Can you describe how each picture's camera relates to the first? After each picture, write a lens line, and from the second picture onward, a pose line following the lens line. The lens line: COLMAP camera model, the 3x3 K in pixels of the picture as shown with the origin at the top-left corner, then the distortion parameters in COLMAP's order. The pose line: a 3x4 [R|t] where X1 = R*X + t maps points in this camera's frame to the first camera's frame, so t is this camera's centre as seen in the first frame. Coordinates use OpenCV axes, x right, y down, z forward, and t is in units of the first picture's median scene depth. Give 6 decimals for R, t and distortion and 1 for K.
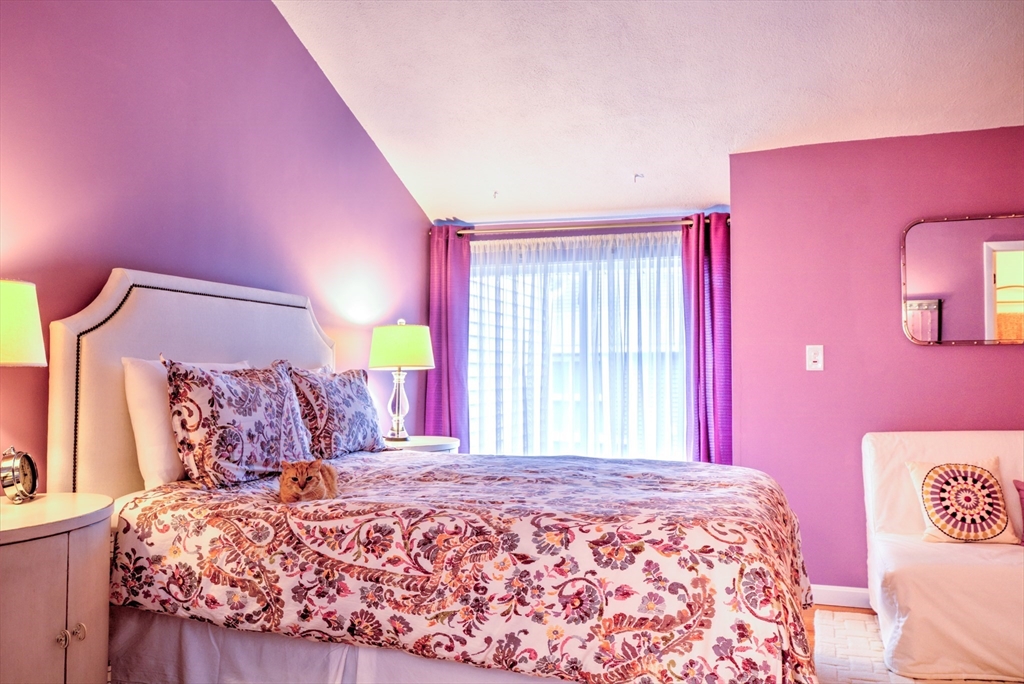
lens RADIAL K [[856.6, 0, 510.4], [0, 856.6, 342.8], [0, 0, 1]] dist [0.006383, 0.012623]
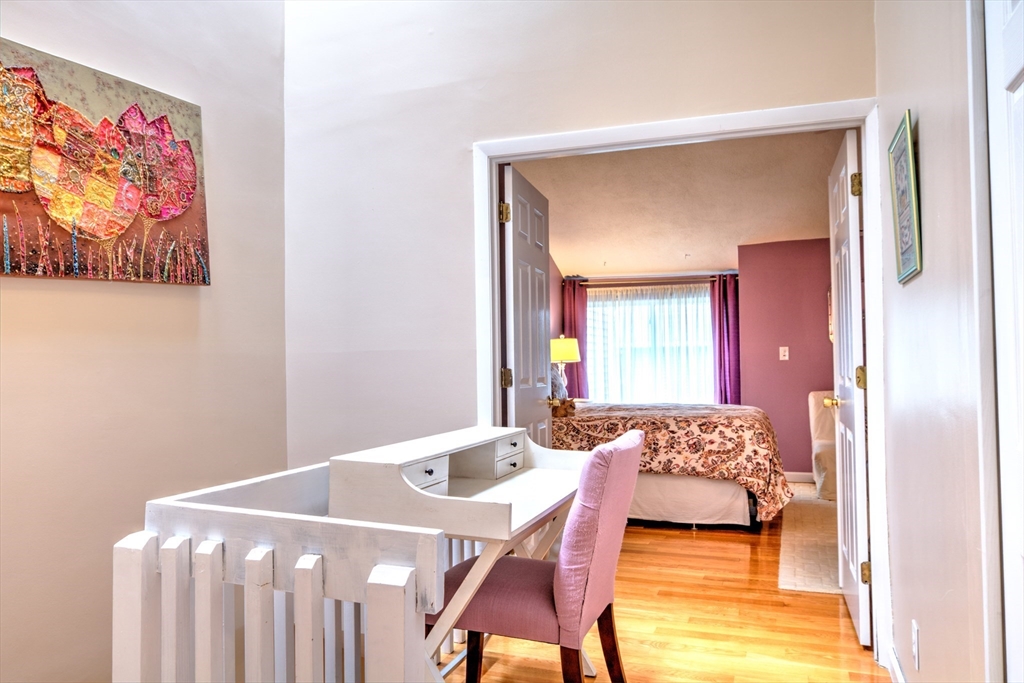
lens RADIAL K [[760.8, 0, 513.2], [0, 760.8, 341.0], [0, 0, 1]] dist [-0.004709, -0.002098]
pose [[0.999843, -0.012780, -0.012250, -0.446498], [0.012830, 0.999910, 0.003979, -0.048351], [0.012198, -0.004135, 0.999917, -1.374154]]
